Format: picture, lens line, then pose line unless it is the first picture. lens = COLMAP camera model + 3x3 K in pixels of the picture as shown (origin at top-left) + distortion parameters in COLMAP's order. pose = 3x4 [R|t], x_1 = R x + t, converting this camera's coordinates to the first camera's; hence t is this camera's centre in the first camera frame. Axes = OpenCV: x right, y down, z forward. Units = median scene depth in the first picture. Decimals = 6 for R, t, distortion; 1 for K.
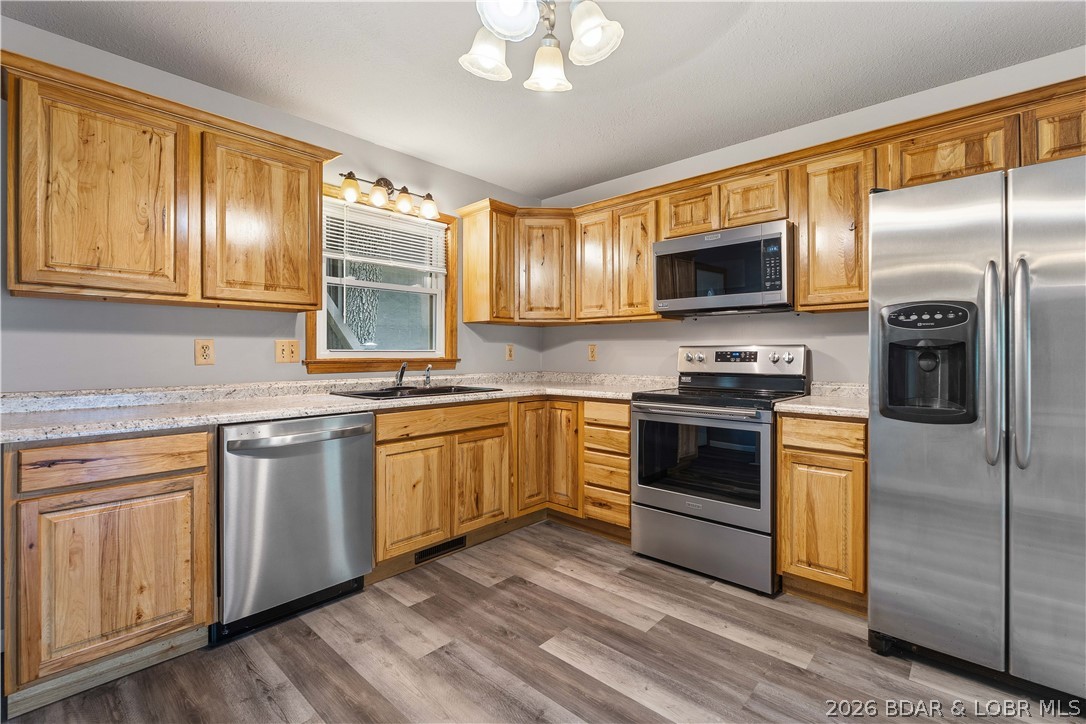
lens RADIAL K [[487.9, 0, 543.1], [0, 487.9, 353.5], [0, 0, 1]] dist [-0.012475, 0.004144]
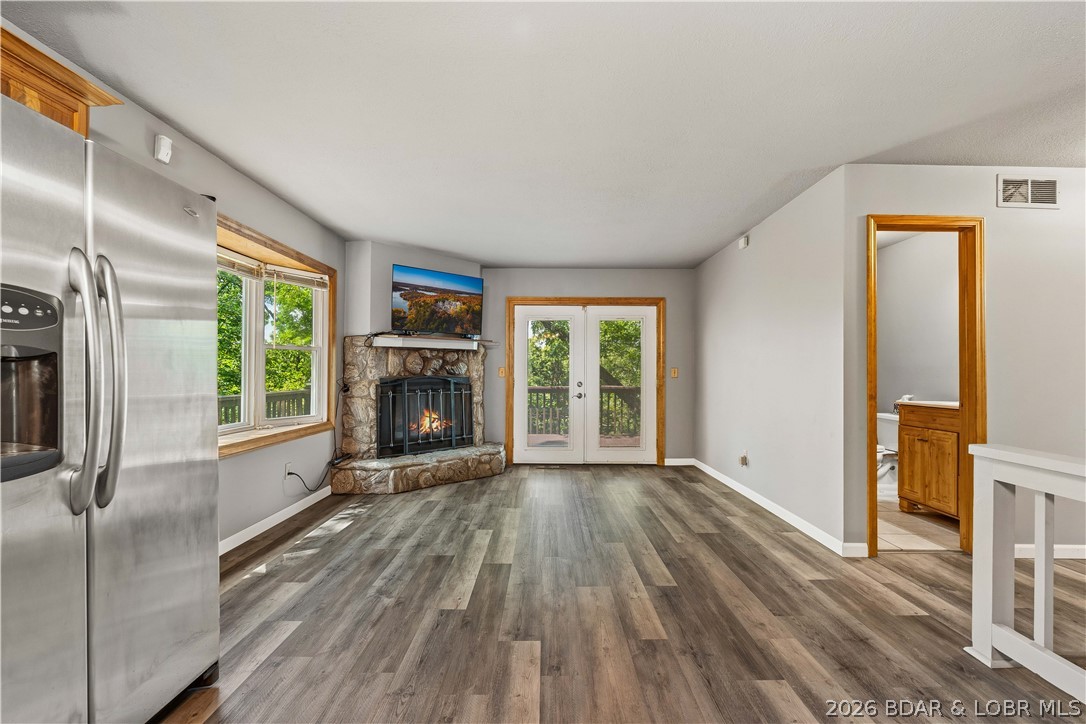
lens RADIAL K [[487.9, 0, 556.8], [0, 487.9, 368.7], [0, 0, 1]] dist [-0.012475, 0.004144]
pose [[-0.682745, 0.003011, 0.730651, -0.092839], [-0.004220, 0.999959, -0.008064, 0.001290], [-0.730645, -0.008589, -0.682704, 0.618763]]
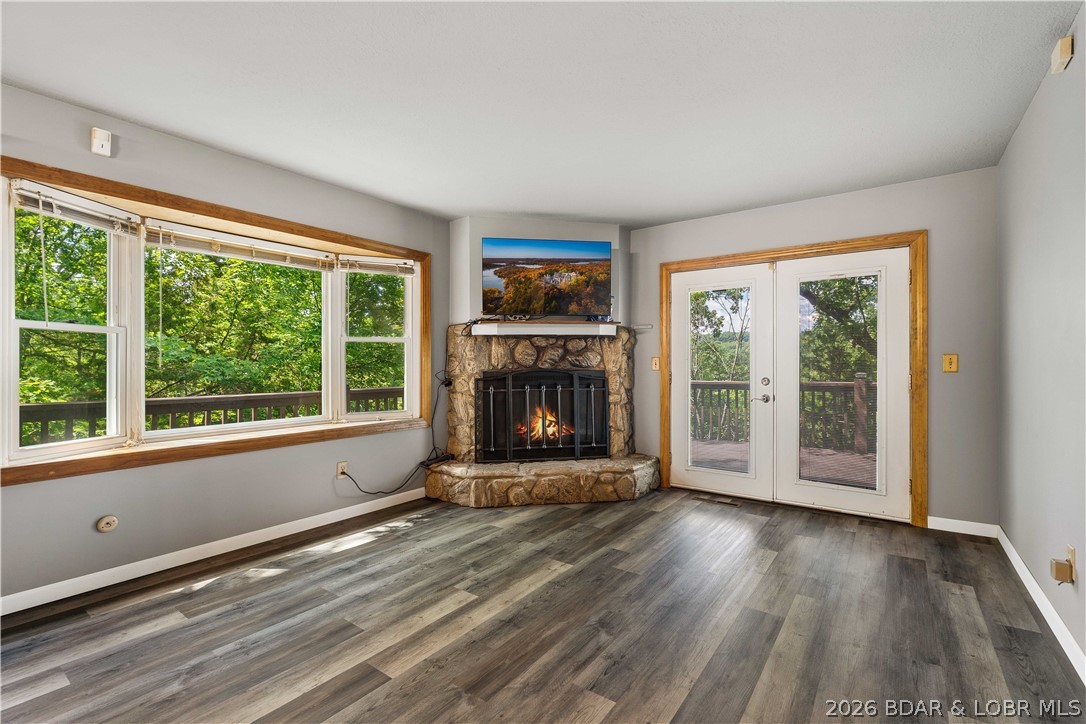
lens RADIAL K [[487.9, 0, 540.0], [0, 487.9, 362.6], [0, 0, 1]] dist [-0.012475, 0.004144]
pose [[-0.117828, 0.000103, 0.993034, 0.099914], [0.001408, 0.999999, 0.000064, -0.004558], [-0.993033, 0.001405, -0.117828, -0.224972]]
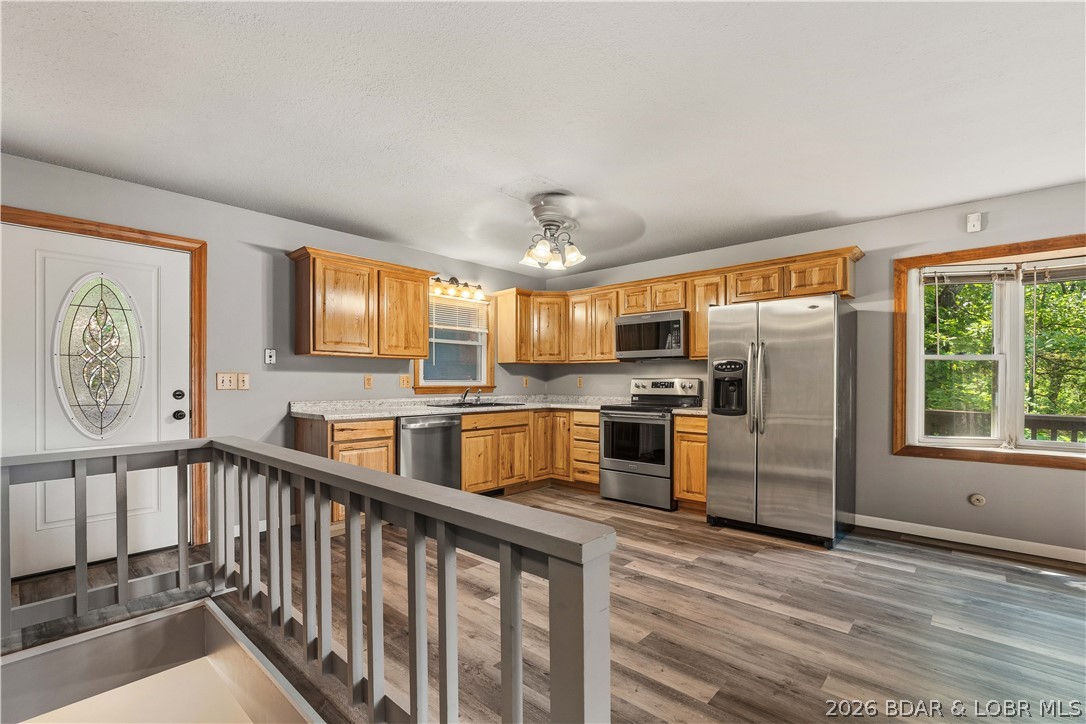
lens RADIAL K [[487.9, 0, 545.5], [0, 487.9, 382.9], [0, 0, 1]] dist [-0.012475, 0.004144]
pose [[0.999936, 0.001851, 0.011177, -0.037048], [-0.001876, 0.999996, 0.002261, -0.004424], [-0.011172, -0.002282, 0.999935, -0.797777]]
